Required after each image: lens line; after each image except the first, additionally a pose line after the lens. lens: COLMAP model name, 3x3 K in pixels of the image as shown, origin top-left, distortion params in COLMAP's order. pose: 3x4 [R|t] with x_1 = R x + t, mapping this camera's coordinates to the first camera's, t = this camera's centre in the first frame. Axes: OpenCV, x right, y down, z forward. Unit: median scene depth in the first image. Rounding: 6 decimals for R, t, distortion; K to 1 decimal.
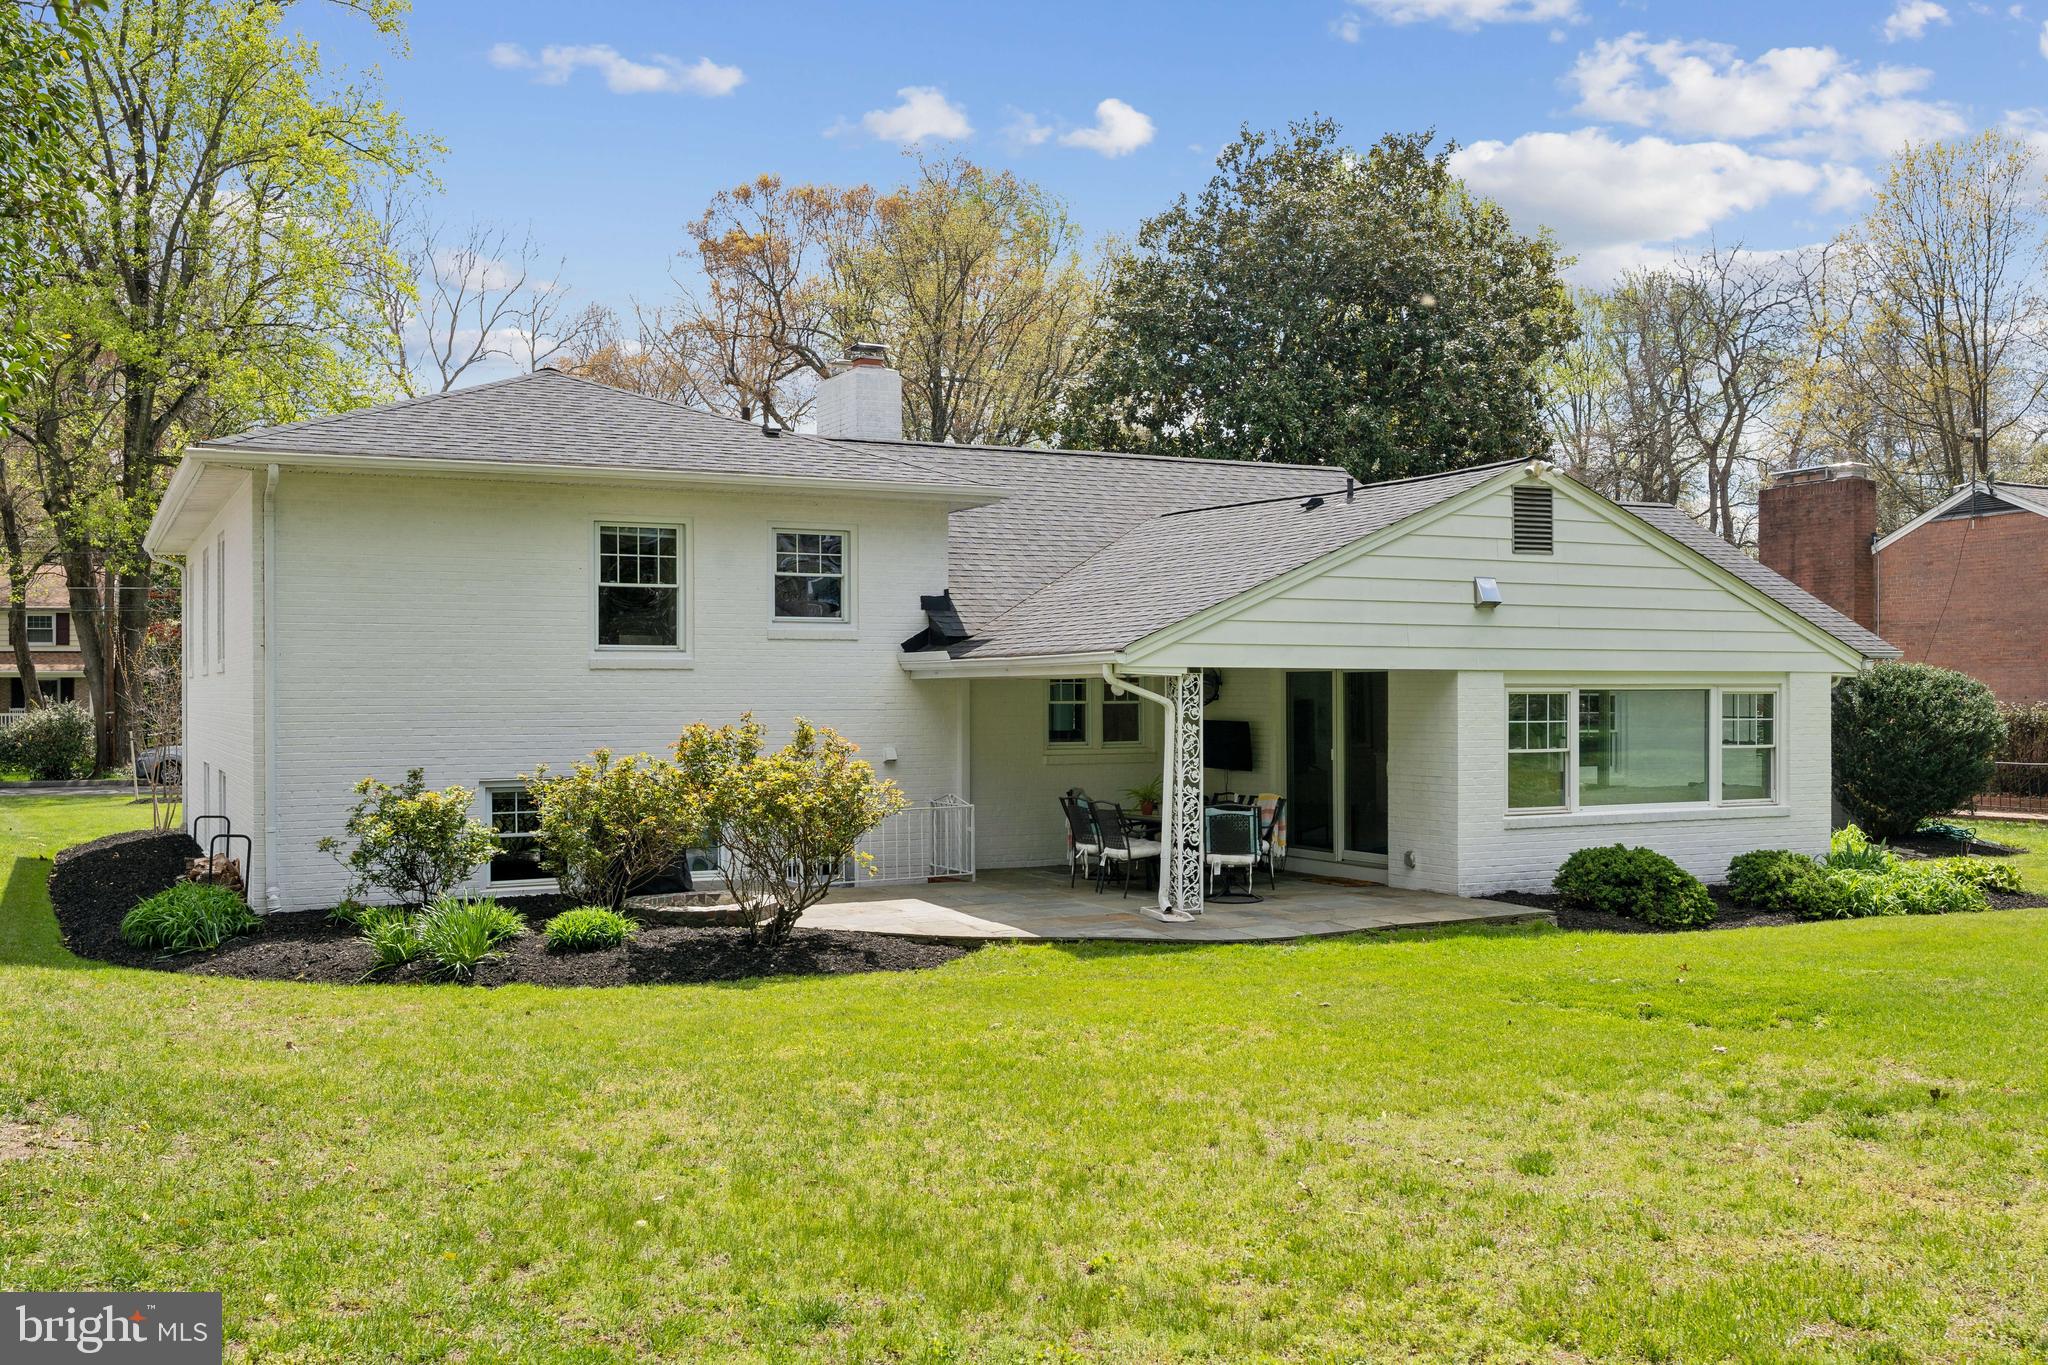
lens RADIAL K [[1850.9, 0, 1023.0], [0, 1850.9, 681.0], [0, 0, 1]] dist [0.010864, 0.002740]
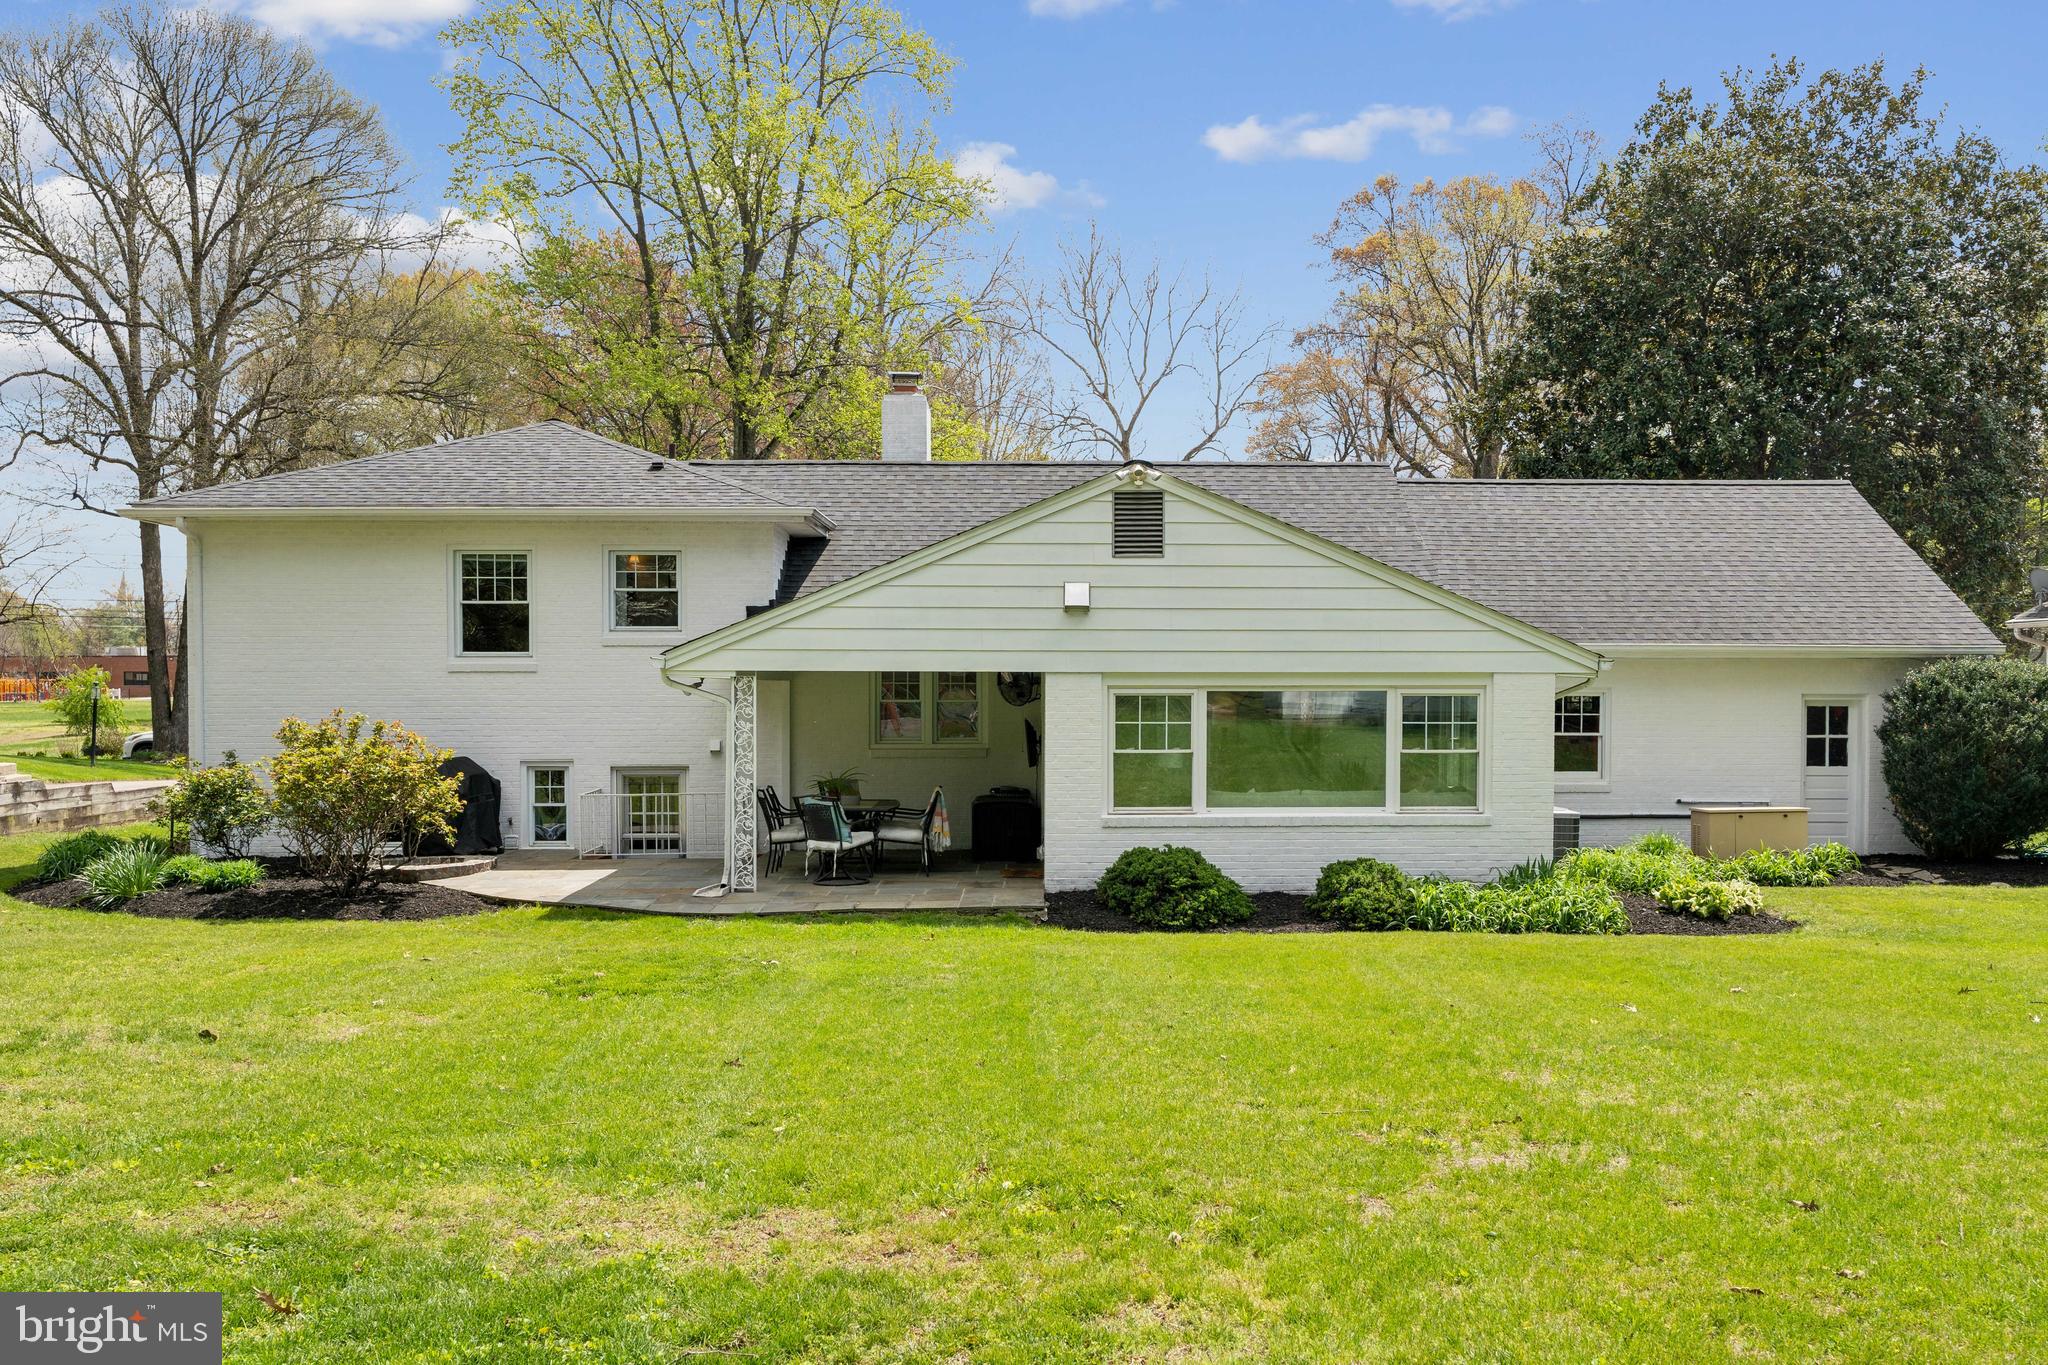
lens RADIAL K [[1770.8, 0, 1017.2], [0, 1770.8, 770.5], [0, 0, 1]] dist [-0.006478, 0.020009]
pose [[0.911233, 0.021937, -0.411306, 0.608206], [0.001386, 0.998412, 0.056322, -0.006746], [0.411888, -0.051892, 0.909756, 0.082953]]
